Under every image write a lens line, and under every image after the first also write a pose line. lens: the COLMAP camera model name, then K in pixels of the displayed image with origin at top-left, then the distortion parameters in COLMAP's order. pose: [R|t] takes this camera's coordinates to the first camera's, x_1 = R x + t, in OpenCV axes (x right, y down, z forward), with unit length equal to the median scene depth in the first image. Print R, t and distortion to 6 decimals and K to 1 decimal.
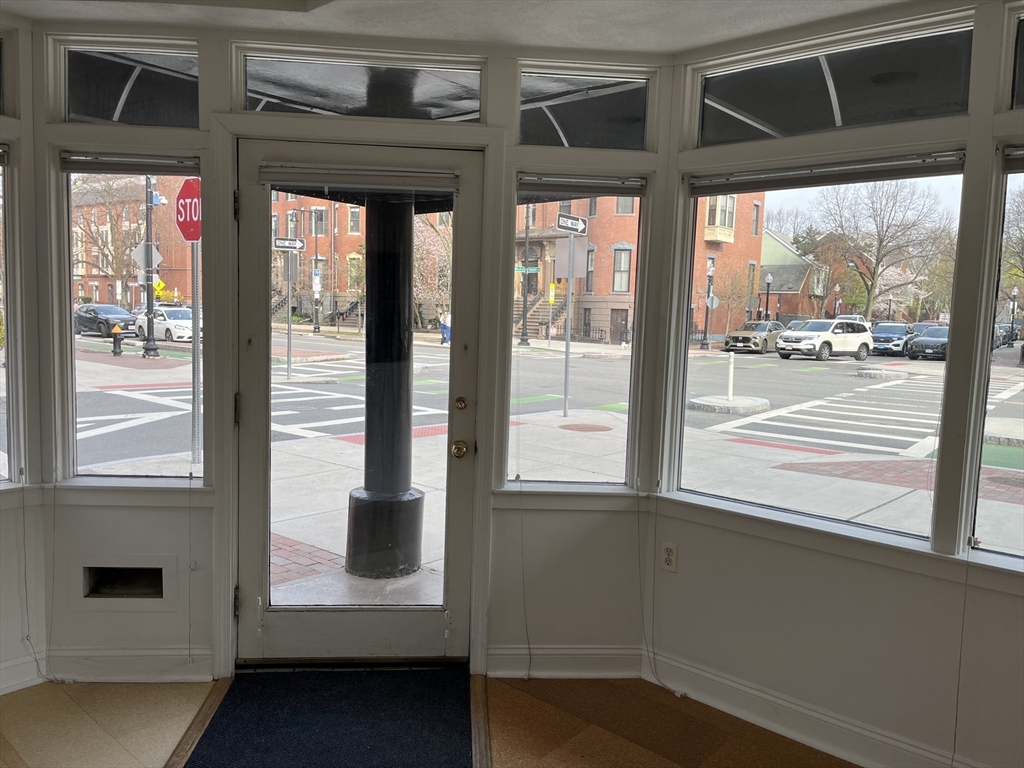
lens RADIAL K [[762.8, 0, 510.3], [0, 762.8, 384.8], [0, 0, 1]] dist [0.065486, -0.079642]
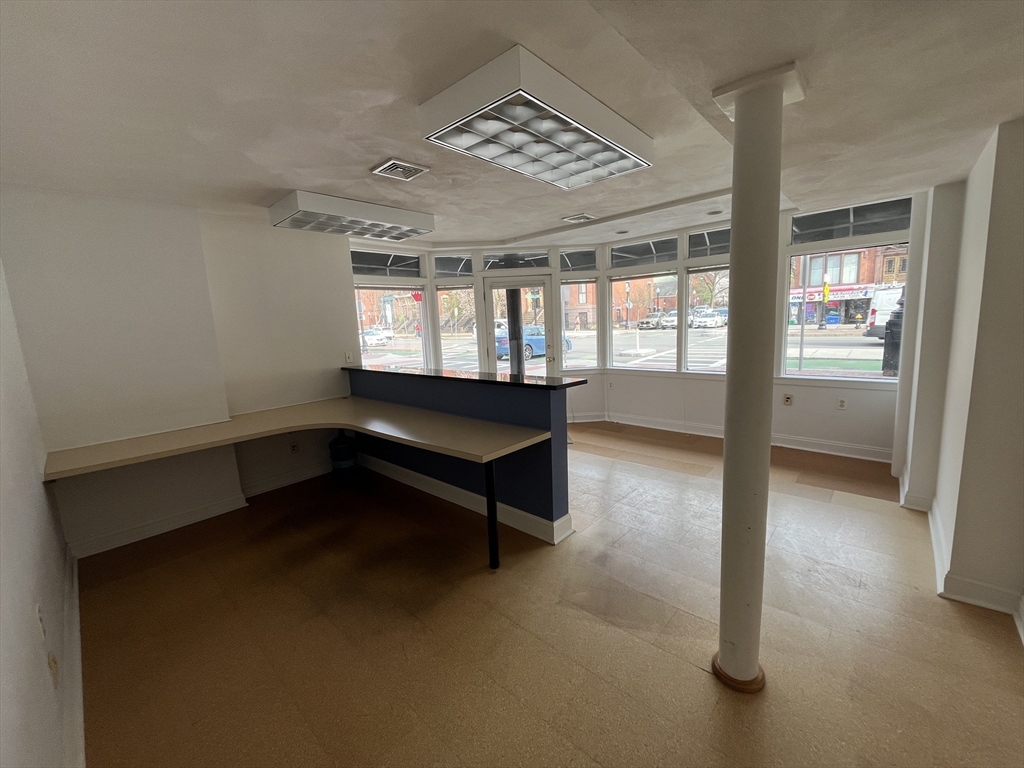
lens RADIAL K [[407.0, 0, 514.3], [0, 407.0, 381.8], [0, 0, 1]] dist [0.000735, 0.000720]
pose [[0.996435, -0.077752, -0.032740, -0.166523], [0.079544, 0.995170, 0.057525, 0.062905], [0.028109, -0.059924, 0.997807, -0.847712]]
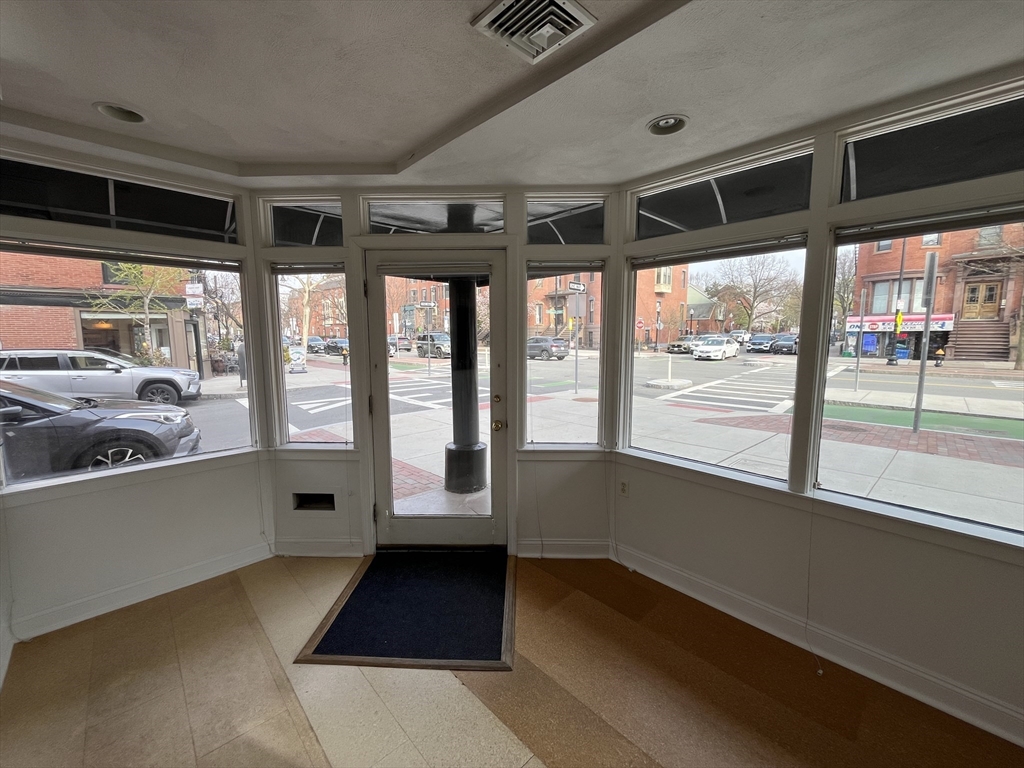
lens RADIAL K [[407.0, 0, 513.6], [0, 407.0, 380.7], [0, 0, 1]] dist [0.000735, 0.000720]
pose [[0.995503, -0.024550, -0.091491, 0.052835], [0.026053, 0.999544, 0.015268, -0.026851], [0.091074, -0.017583, 0.995689, 0.097827]]
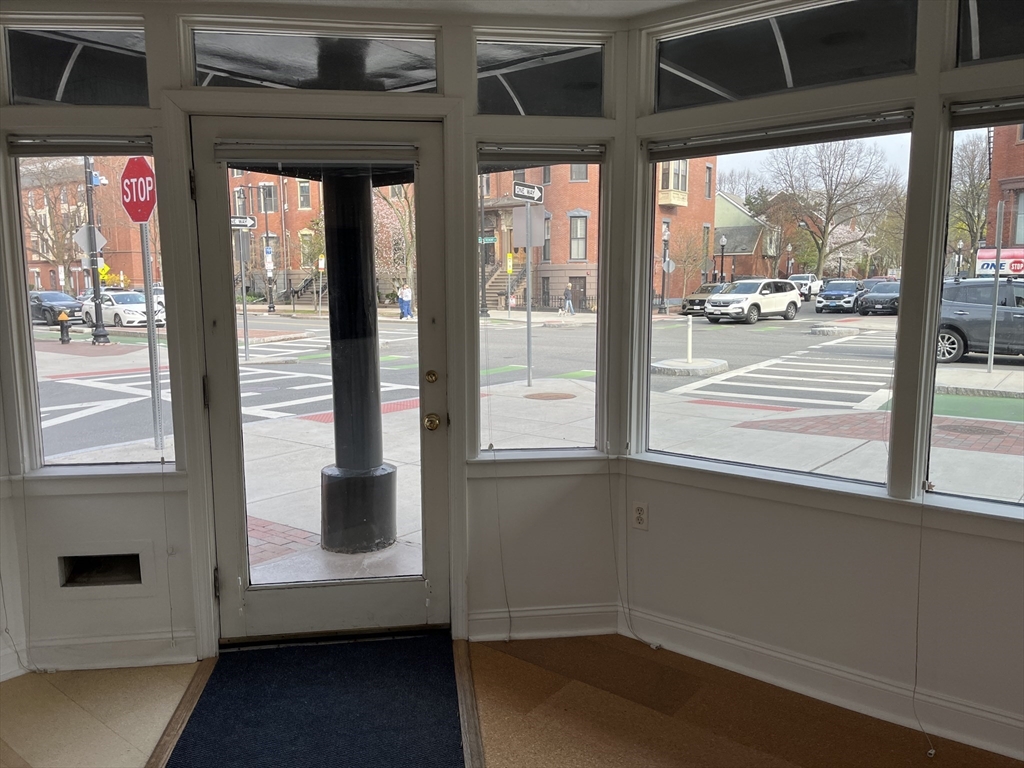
lens RADIAL K [[762.8, 0, 509.6], [0, 762.8, 388.7], [0, 0, 1]] dist [0.065486, -0.079642]
pose [[0.997842, -0.044372, 0.048391, -0.010580], [0.042274, 0.998156, 0.043558, 0.000878], [-0.050234, -0.041419, 0.997878, -0.011790]]
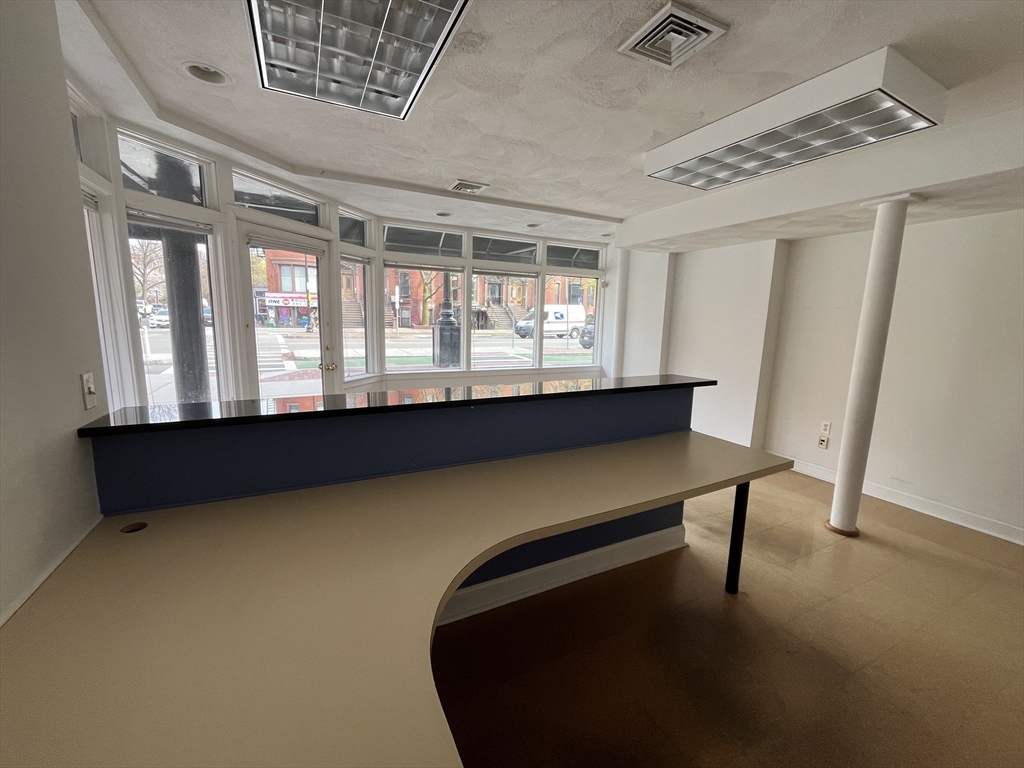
lens RADIAL K [[407.0, 0, 511.8], [0, 407.0, 379.8], [0, 0, 1]] dist [0.000735, 0.000720]
pose [[0.371306, -0.171470, 0.912540, -0.968365], [0.076655, 0.985106, 0.153915, -0.030494], [-0.925341, 0.012801, 0.378920, 0.001864]]
